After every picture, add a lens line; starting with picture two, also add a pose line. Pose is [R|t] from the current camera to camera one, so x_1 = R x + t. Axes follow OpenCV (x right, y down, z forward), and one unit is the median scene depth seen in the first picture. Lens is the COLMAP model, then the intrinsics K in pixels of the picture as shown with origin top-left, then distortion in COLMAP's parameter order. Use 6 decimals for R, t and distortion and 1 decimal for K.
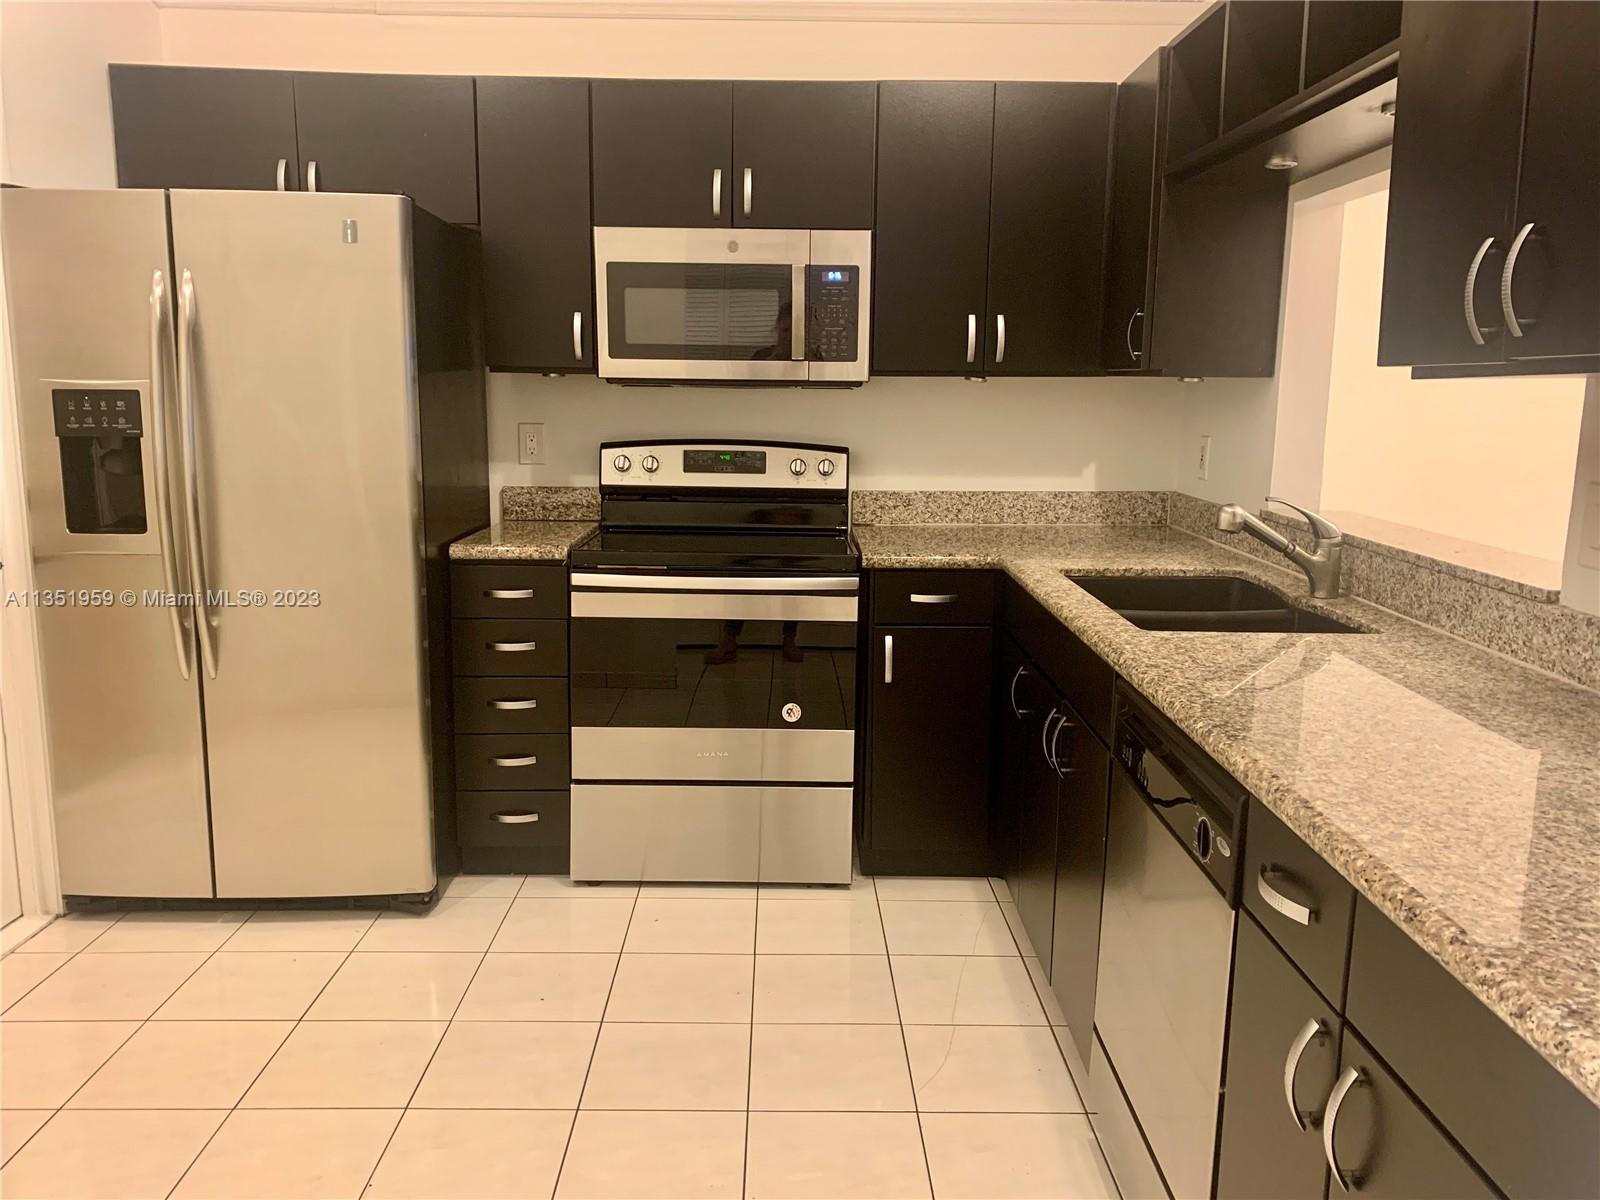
lens RADIAL K [[1220.7, 0, 793.2], [0, 1220.7, 607.0], [0, 0, 1]] dist [0.028637, -0.071913]
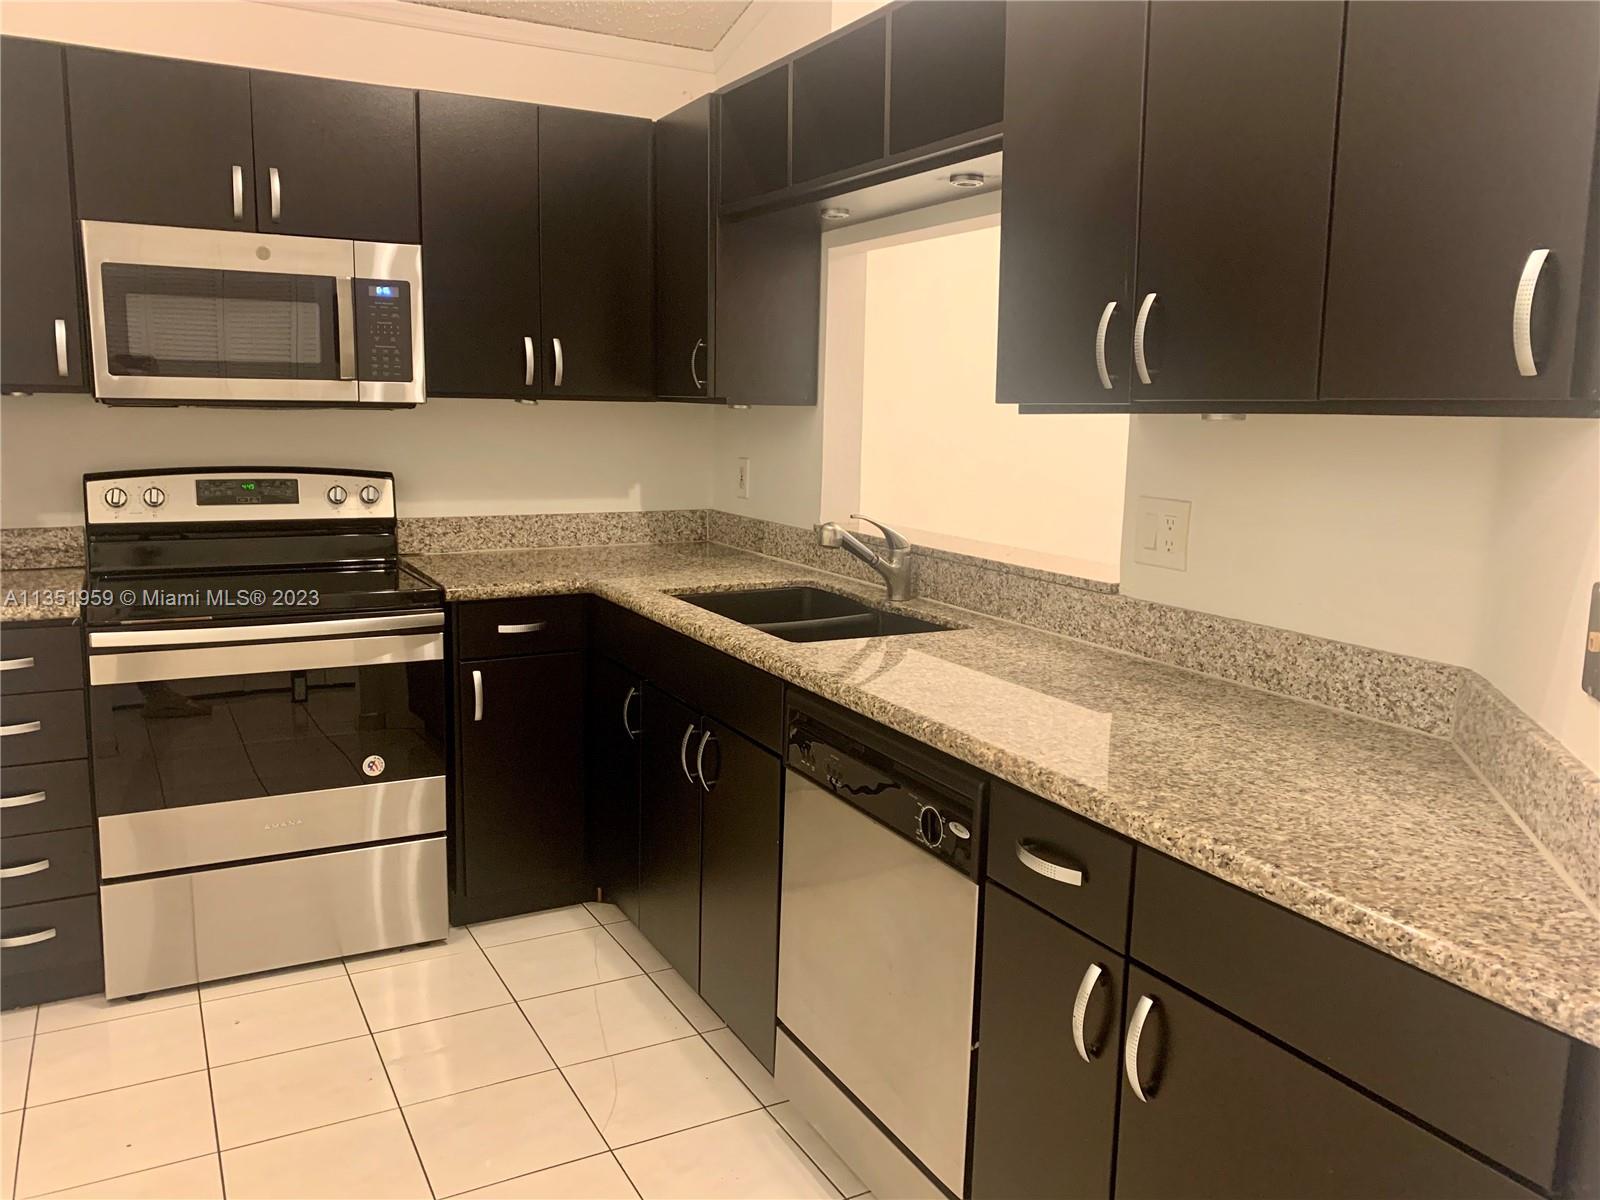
lens RADIAL K [[1220.7, 0, 800.3], [0, 1220.7, 602.3], [0, 0, 1]] dist [0.028637, -0.071913]
pose [[0.875776, -0.071224, 0.477434, -0.154125], [0.077153, 0.996993, 0.007206, -0.017312], [-0.476512, 0.030525, 0.878638, 0.038470]]
